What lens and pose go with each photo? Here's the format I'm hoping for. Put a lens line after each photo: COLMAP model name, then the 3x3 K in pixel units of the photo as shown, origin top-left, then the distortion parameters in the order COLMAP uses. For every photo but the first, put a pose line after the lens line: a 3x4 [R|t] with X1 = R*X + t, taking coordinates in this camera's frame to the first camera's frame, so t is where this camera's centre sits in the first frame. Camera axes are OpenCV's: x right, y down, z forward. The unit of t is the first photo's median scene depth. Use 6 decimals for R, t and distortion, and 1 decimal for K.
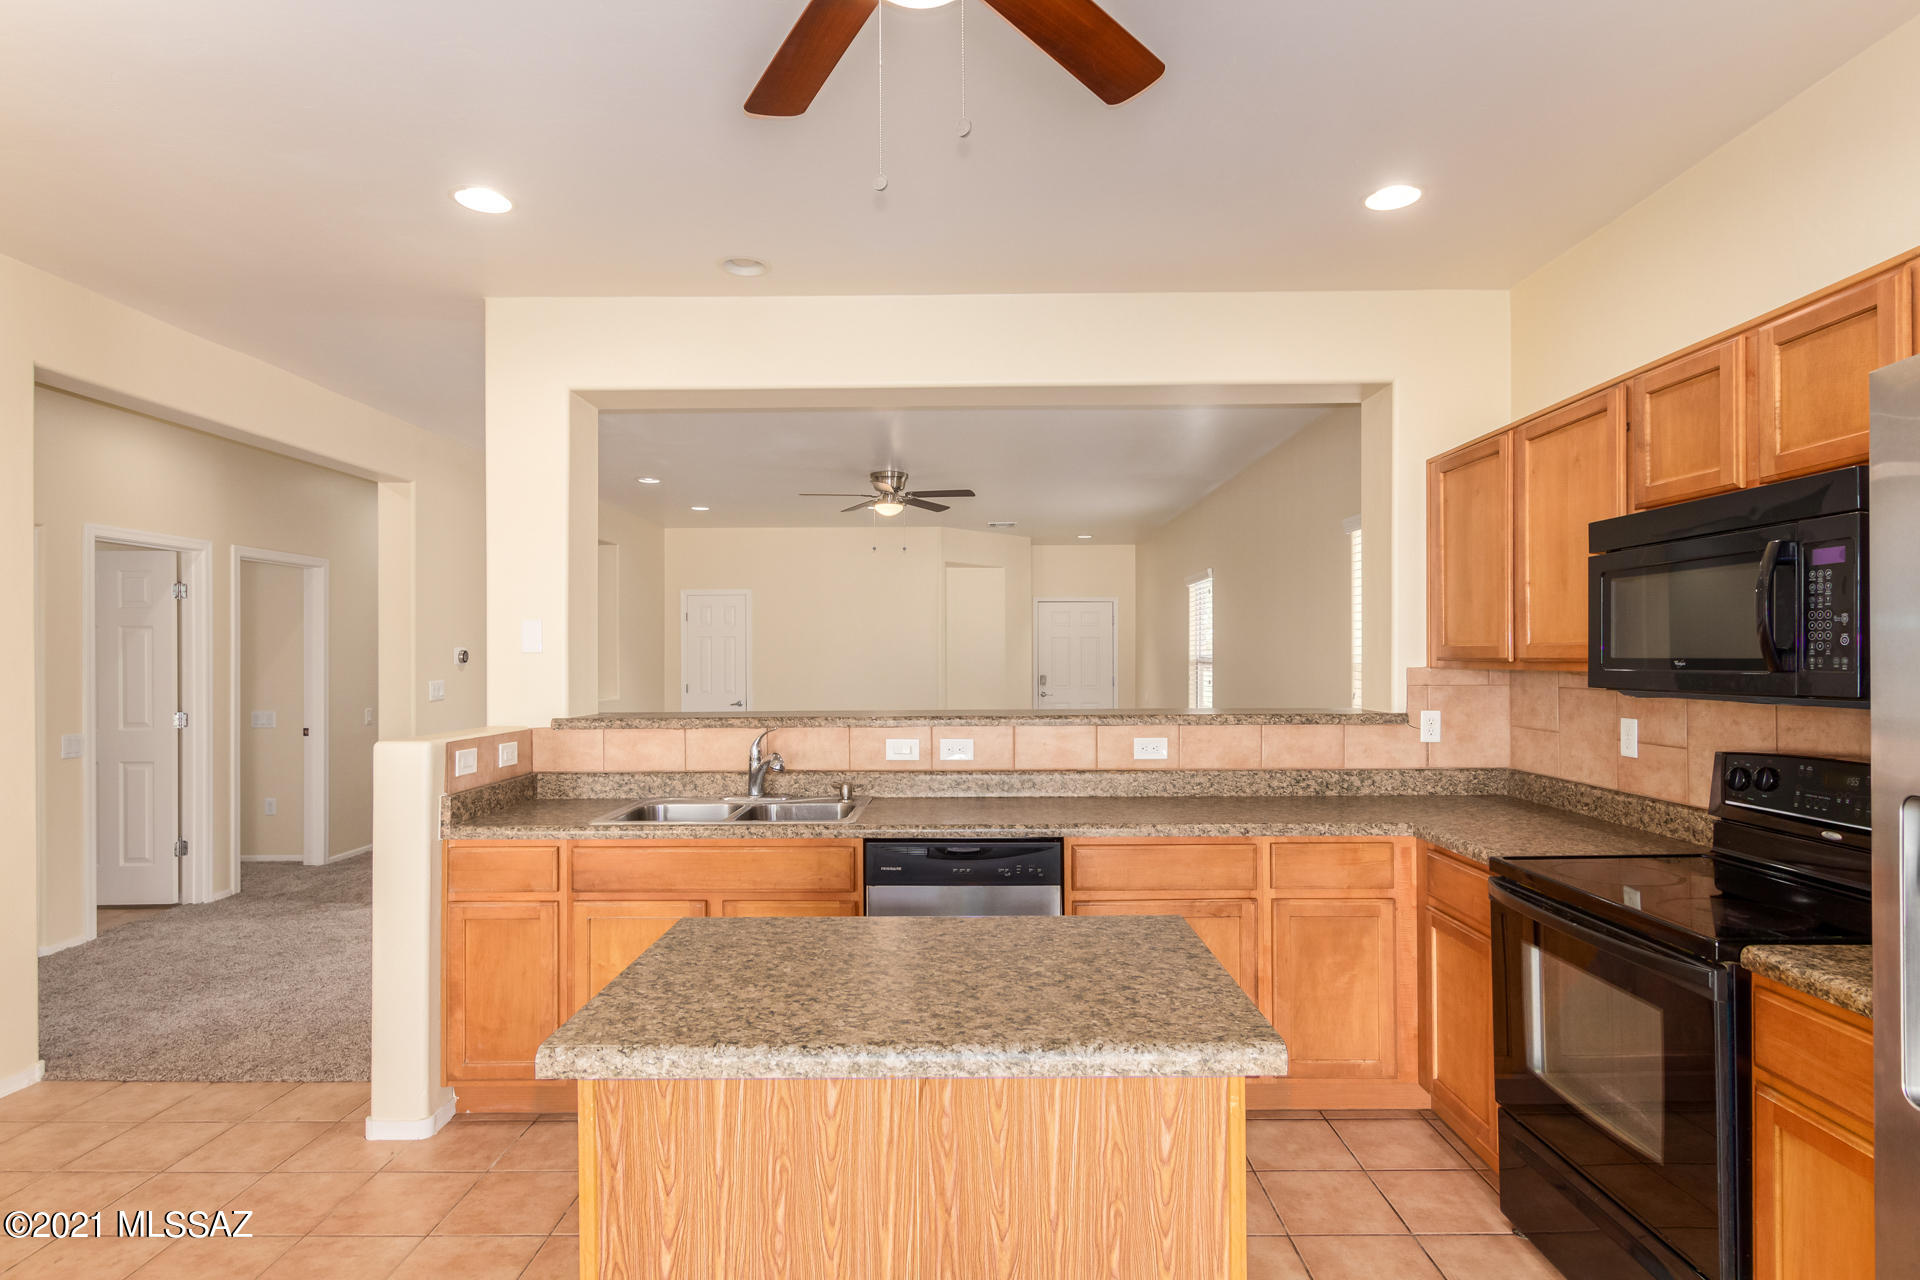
lens RADIAL K [[1005.5, 0, 965.1], [0, 1005.5, 649.6], [0, 0, 1]] dist [-0.000062, 0.000177]
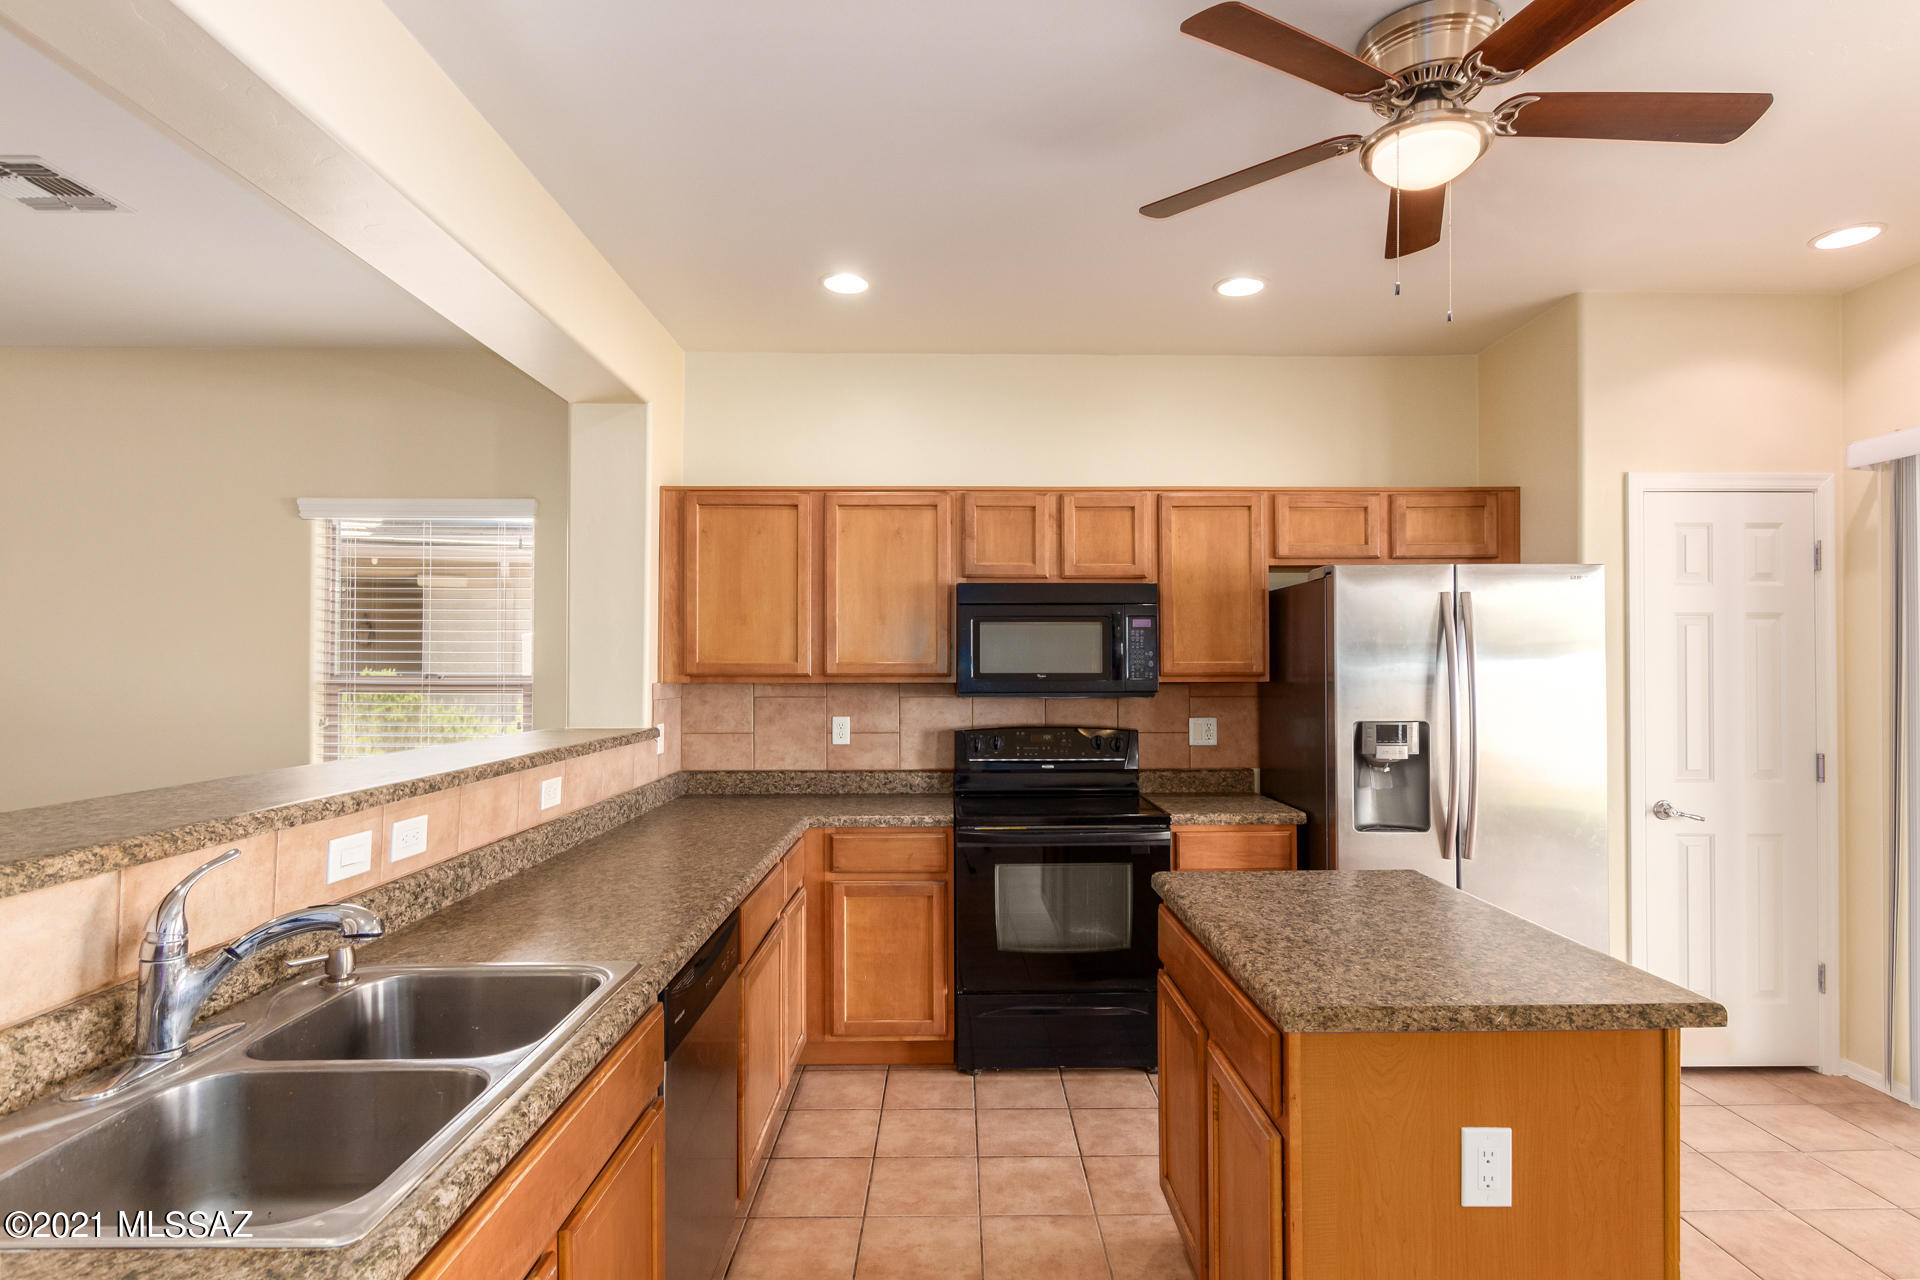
lens RADIAL K [[971.6, 0, 968.5], [0, 971.6, 659.1], [0, 0, 1]] dist [0.004128, 0.000208]
pose [[-0.018985, 0.013472, 0.999729, -0.673321], [-0.004823, 0.999896, -0.013566, 0.005920], [-0.999808, -0.005079, -0.018918, 0.827421]]
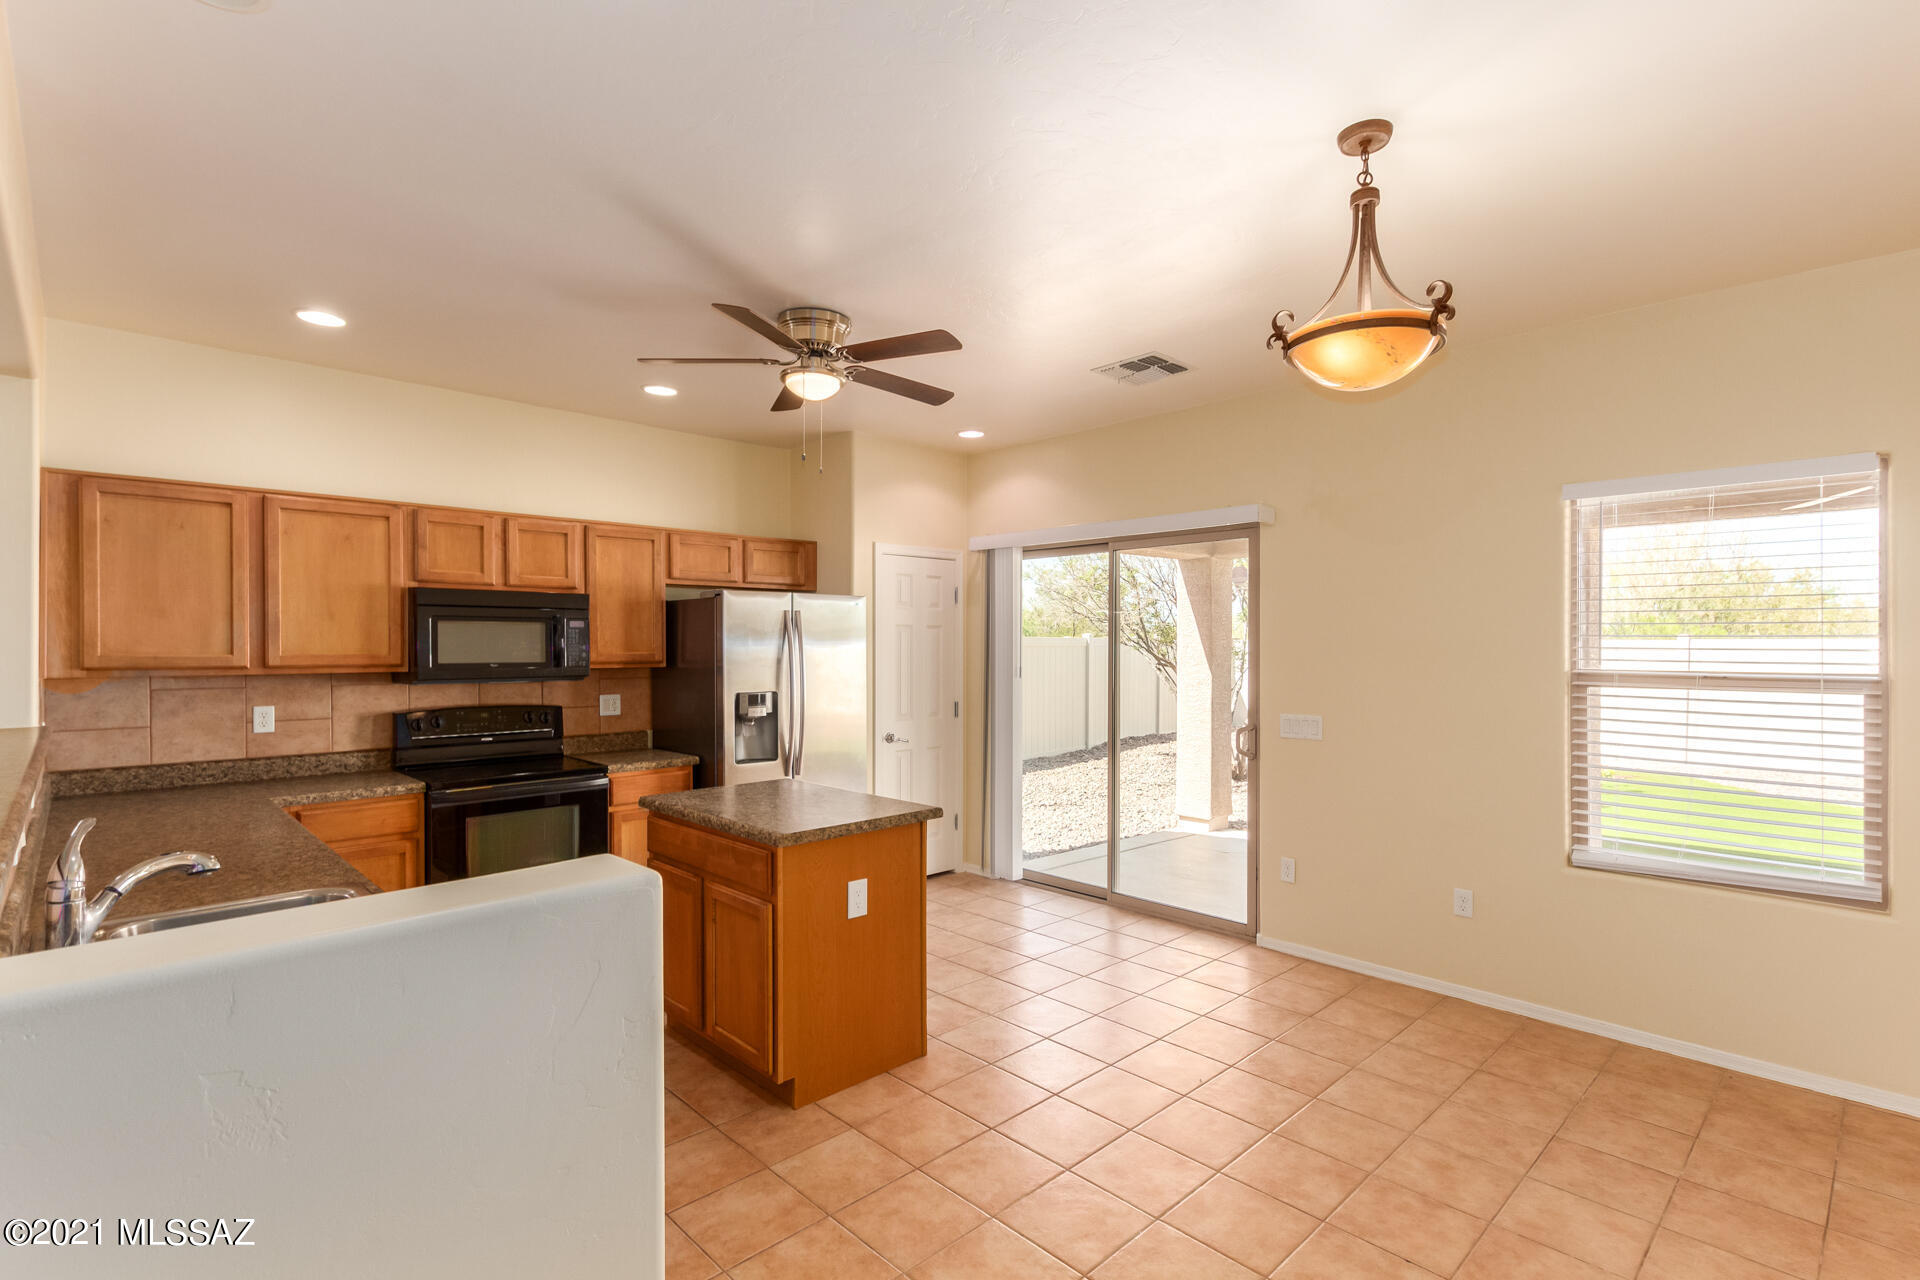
lens RADIAL K [[895.8, 0, 968.1], [0, 895.8, 651.3], [0, 0, 1]] dist [0.005039, 0.000286]
pose [[-0.697526, -0.000280, 0.716560, -0.960957], [-0.001699, 0.999998, -0.001263, -0.010813], [-0.716558, -0.002099, -0.697525, 1.147251]]
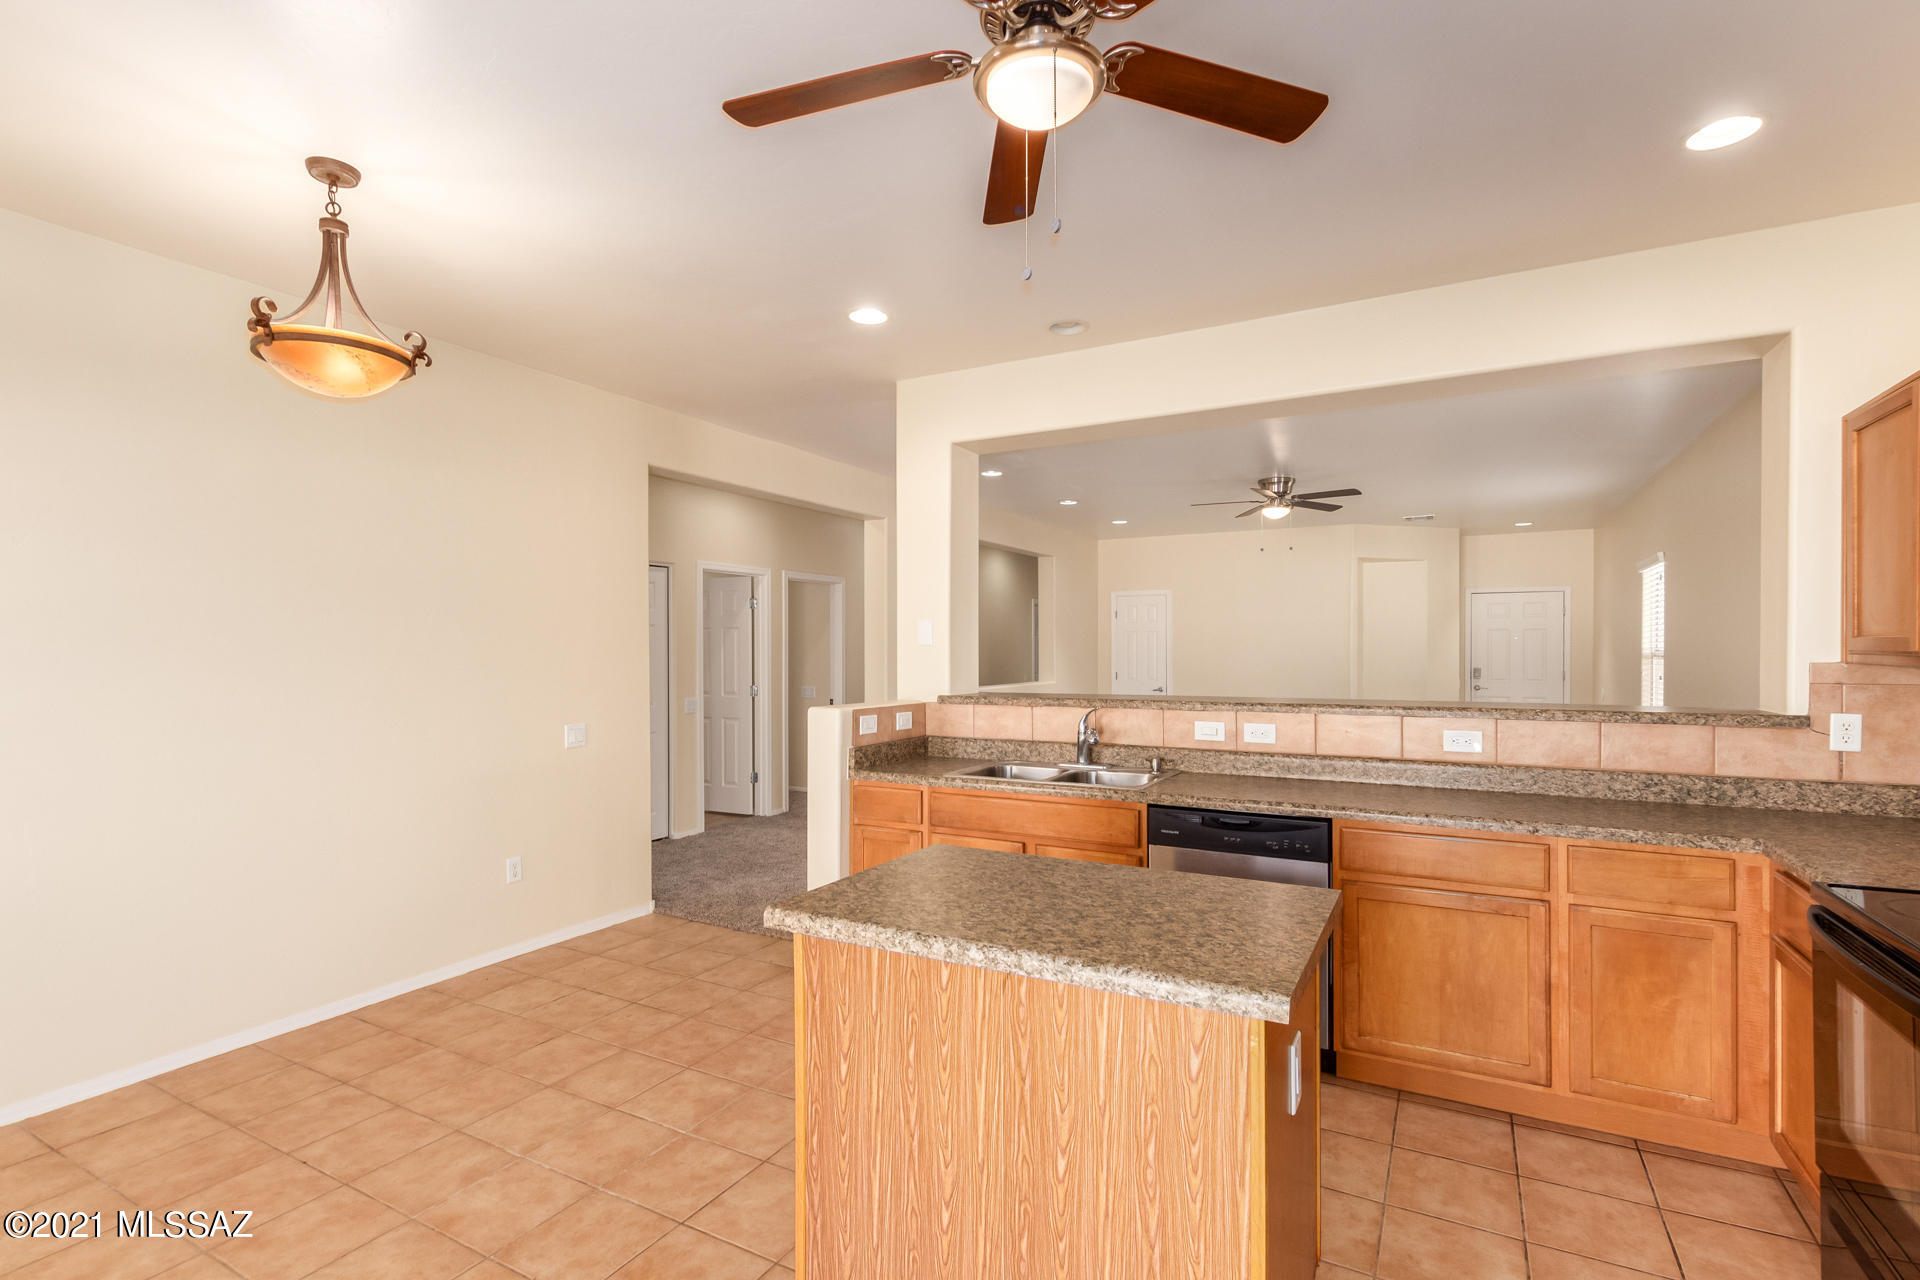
lens RADIAL K [[895.8, 0, 968.1], [0, 895.8, 651.3], [0, 0, 1]] dist [0.005039, 0.000286]
pose [[0.881197, 0.003021, -0.472740, 0.205948], [0.001670, 0.999953, 0.009503, -0.000401], [0.472747, -0.009163, 0.881151, -0.017822]]
